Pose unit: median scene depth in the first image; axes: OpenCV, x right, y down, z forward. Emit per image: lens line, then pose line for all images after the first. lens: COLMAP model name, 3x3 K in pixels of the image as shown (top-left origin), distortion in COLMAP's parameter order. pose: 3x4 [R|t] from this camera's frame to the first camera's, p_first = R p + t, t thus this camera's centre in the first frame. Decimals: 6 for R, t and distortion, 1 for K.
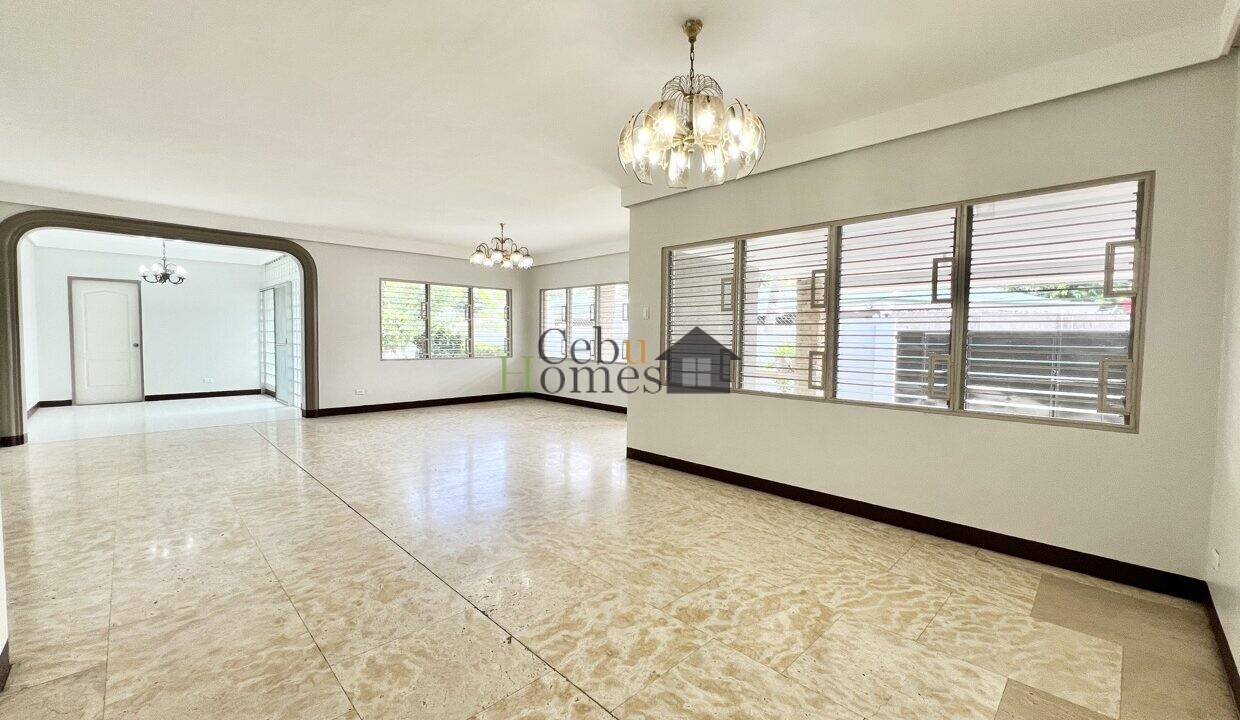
lens RADIAL K [[495.6, 0, 616.3], [0, 495.6, 354.2], [0, 0, 1]] dist [-0.003792, 0.000153]
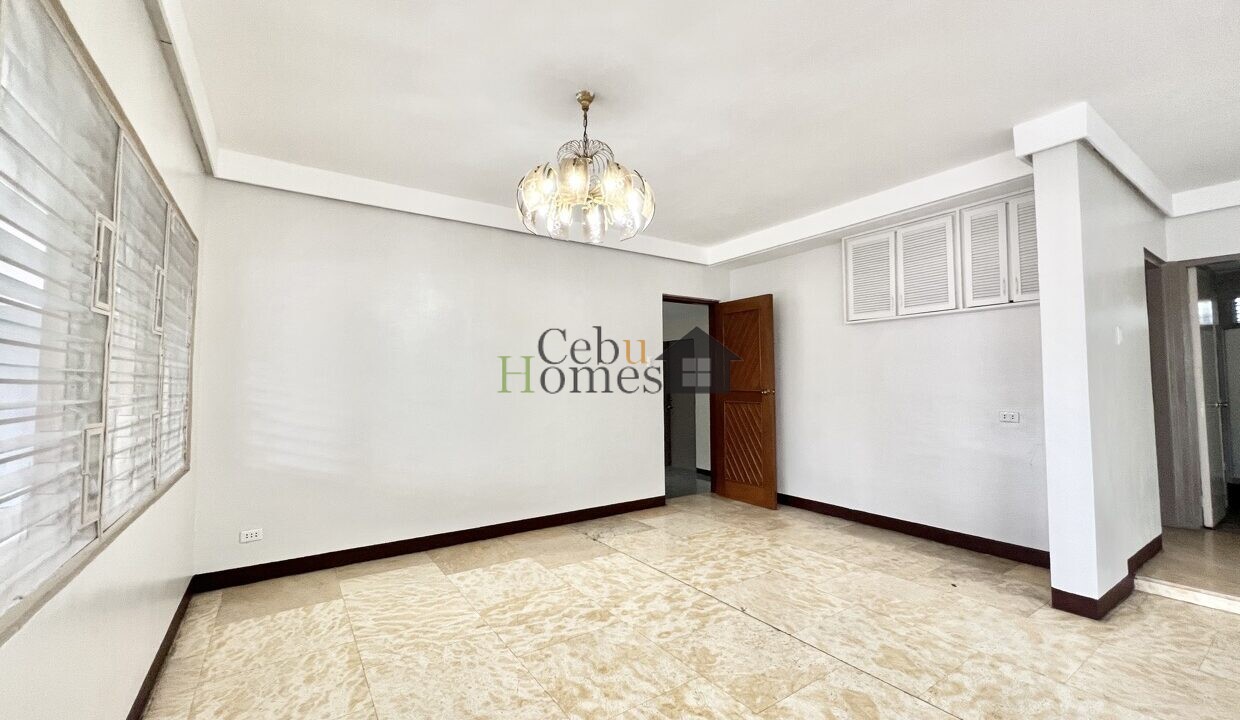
lens RADIAL K [[495.6, 0, 615.7], [0, 495.6, 357.4], [0, 0, 1]] dist [-0.001238, -0.000752]
pose [[-0.983773, 0.004608, 0.179357, -0.096894], [0.002068, 0.999895, -0.014348, -0.075813], [-0.179404, -0.013744, -0.983679, 1.947555]]
